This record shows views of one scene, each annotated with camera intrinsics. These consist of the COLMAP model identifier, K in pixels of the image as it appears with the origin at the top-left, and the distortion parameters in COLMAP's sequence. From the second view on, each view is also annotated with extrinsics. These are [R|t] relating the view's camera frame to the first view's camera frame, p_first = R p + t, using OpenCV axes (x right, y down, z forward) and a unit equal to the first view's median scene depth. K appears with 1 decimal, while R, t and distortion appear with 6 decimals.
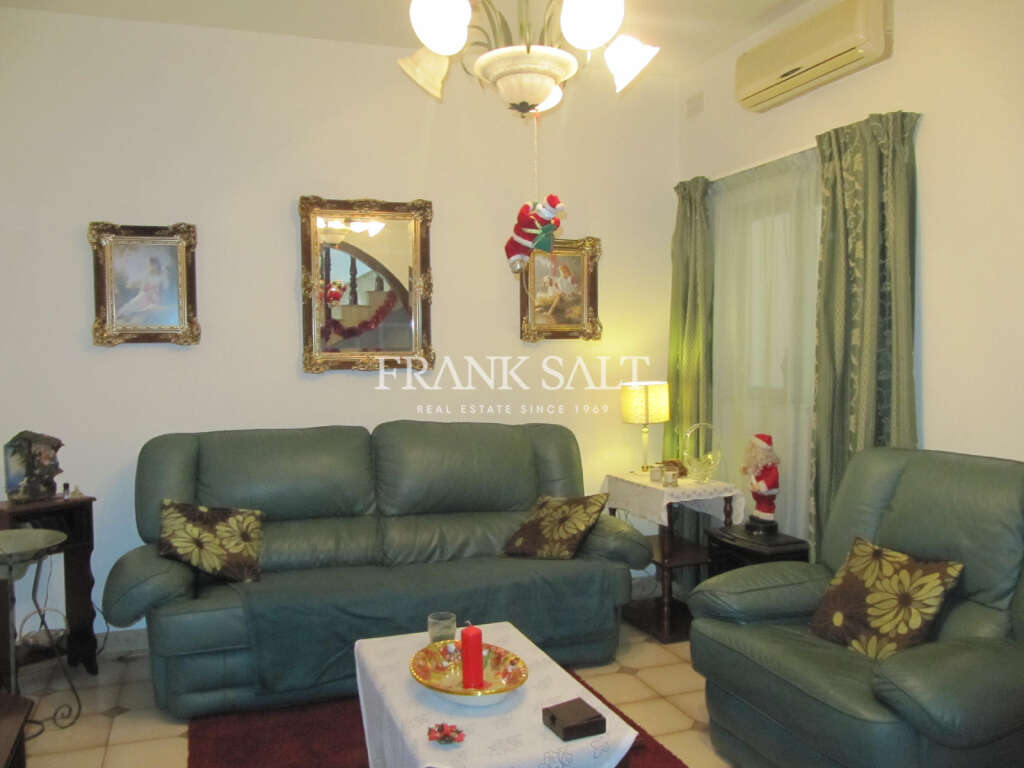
lens RADIAL K [[837.5, 0, 507.2], [0, 837.5, 380.1], [0, 0, 1]] dist [-0.058871, 0.021092]
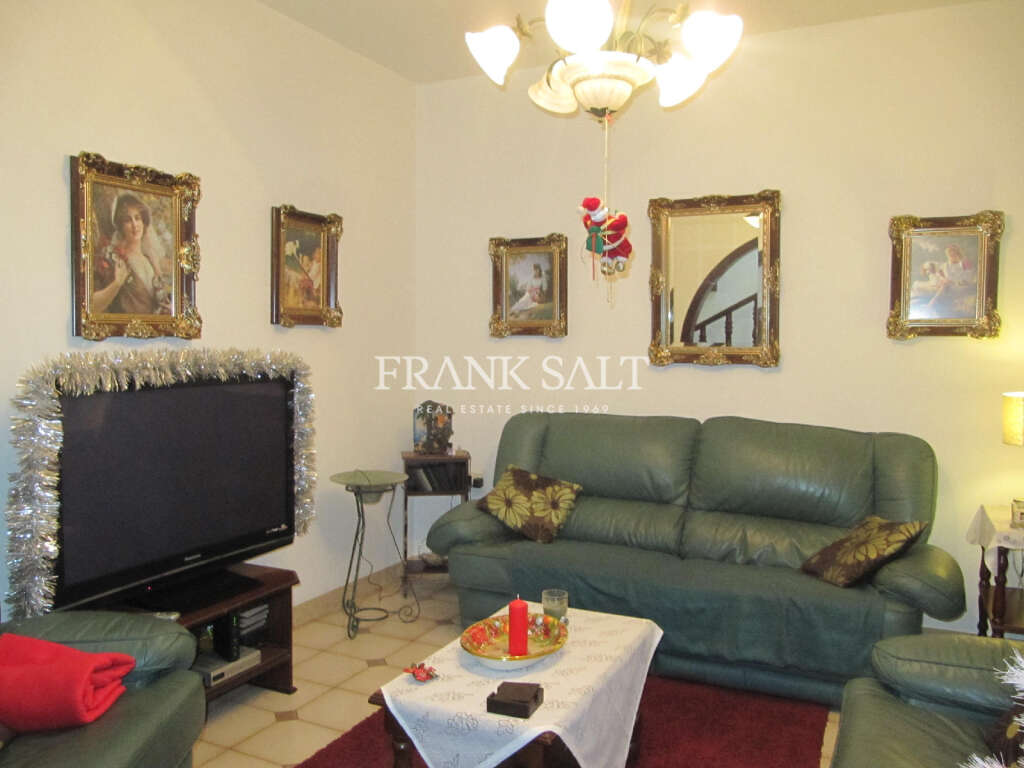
lens RADIAL K [[837.5, 0, 507.2], [0, 837.5, 380.1], [0, 0, 1]] dist [-0.058871, 0.021092]
pose [[0.695590, 0.049067, -0.716761, 0.423651], [-0.038314, 0.998779, 0.031190, -0.016644], [0.717416, 0.005766, 0.696621, 0.130287]]
